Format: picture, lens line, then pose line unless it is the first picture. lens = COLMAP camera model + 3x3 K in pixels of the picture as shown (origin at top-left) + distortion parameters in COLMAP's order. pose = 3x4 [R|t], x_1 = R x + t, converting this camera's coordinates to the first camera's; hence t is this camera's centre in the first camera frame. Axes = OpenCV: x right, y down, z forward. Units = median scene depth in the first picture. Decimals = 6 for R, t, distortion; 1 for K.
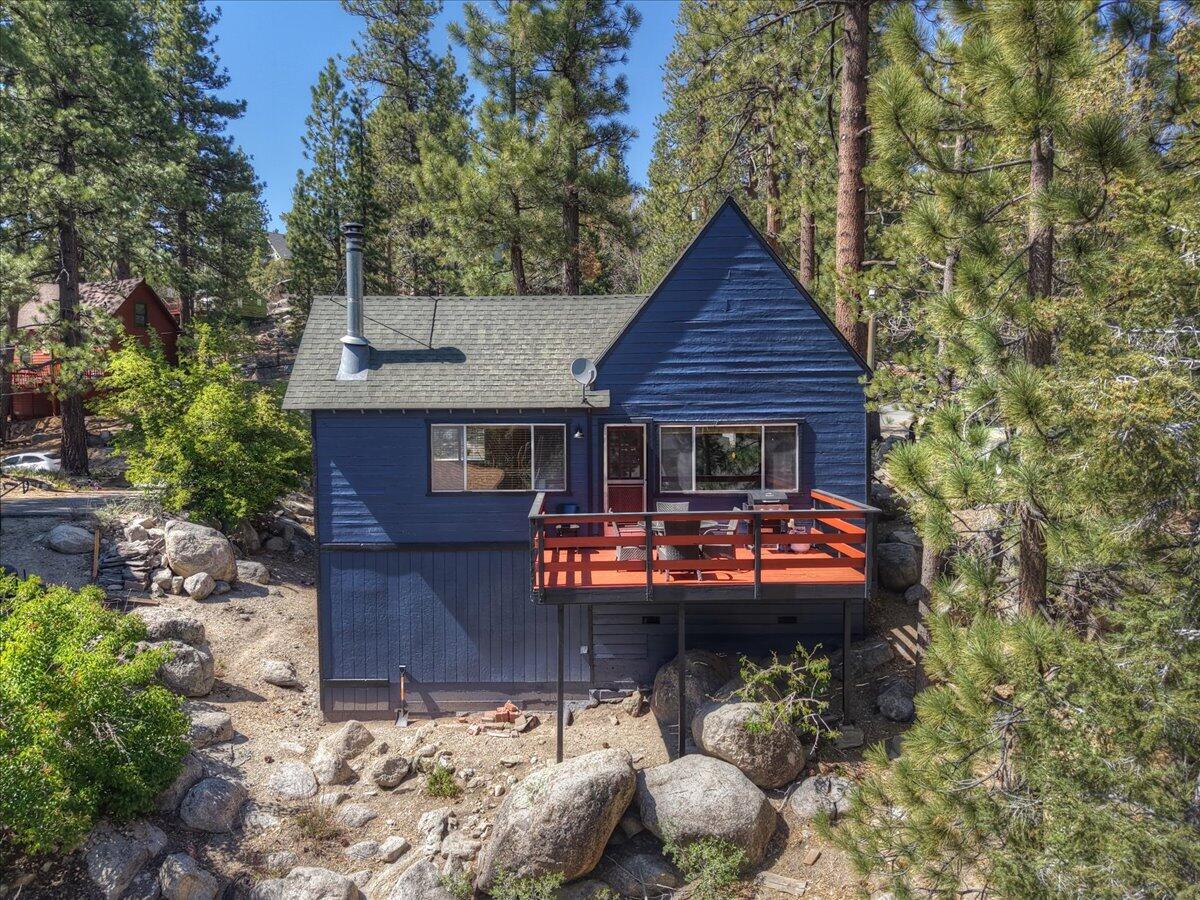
lens RADIAL K [[924.7, 0, 599.3], [0, 924.7, 489.6], [0, 0, 1]] dist [0.061585, 0.000951]
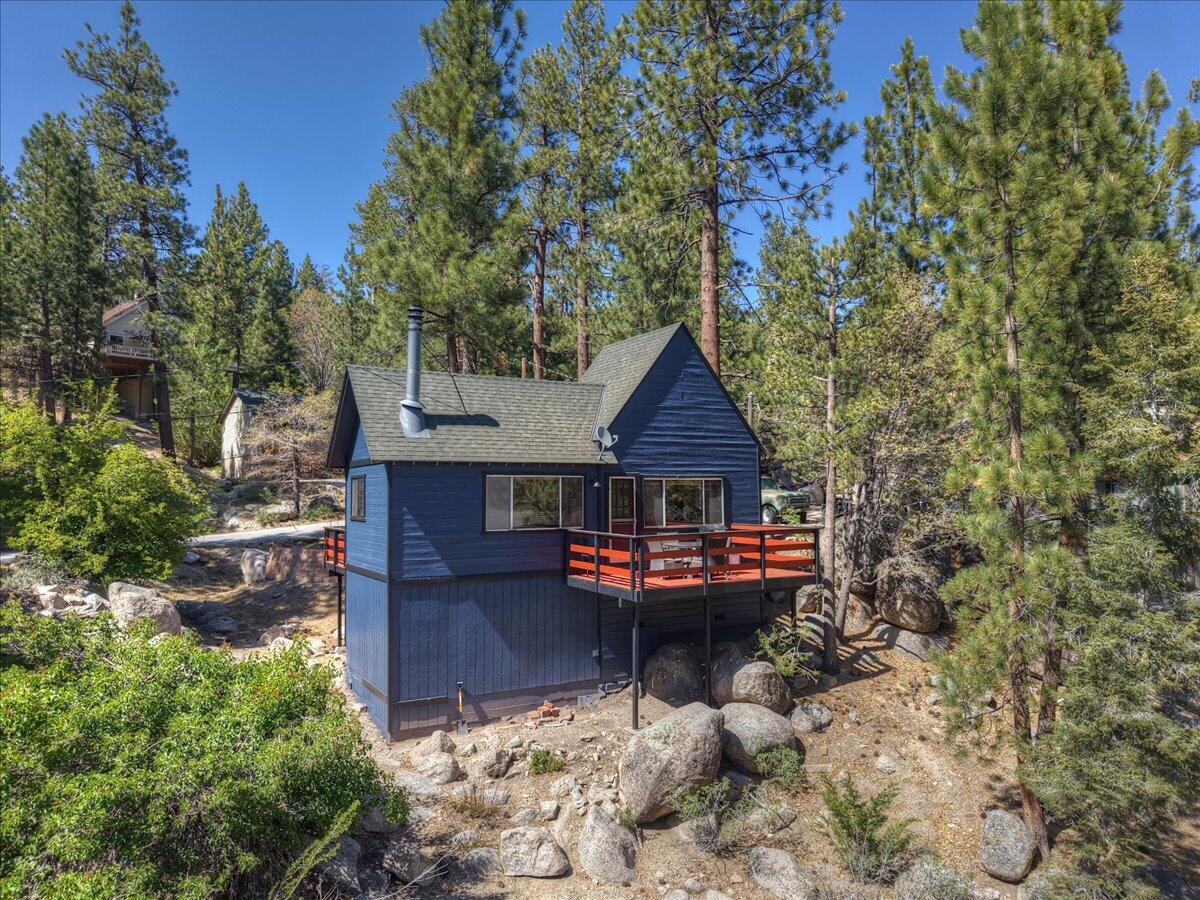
lens RADIAL K [[924.7, 0, 599.3], [0, 924.7, 489.6], [0, 0, 1]] dist [0.061585, 0.000951]
pose [[0.833684, 0.008493, 0.552177, -0.735888], [0.054858, 0.993663, -0.098109, 0.076439], [-0.549511, 0.112083, 0.827934, -0.088489]]
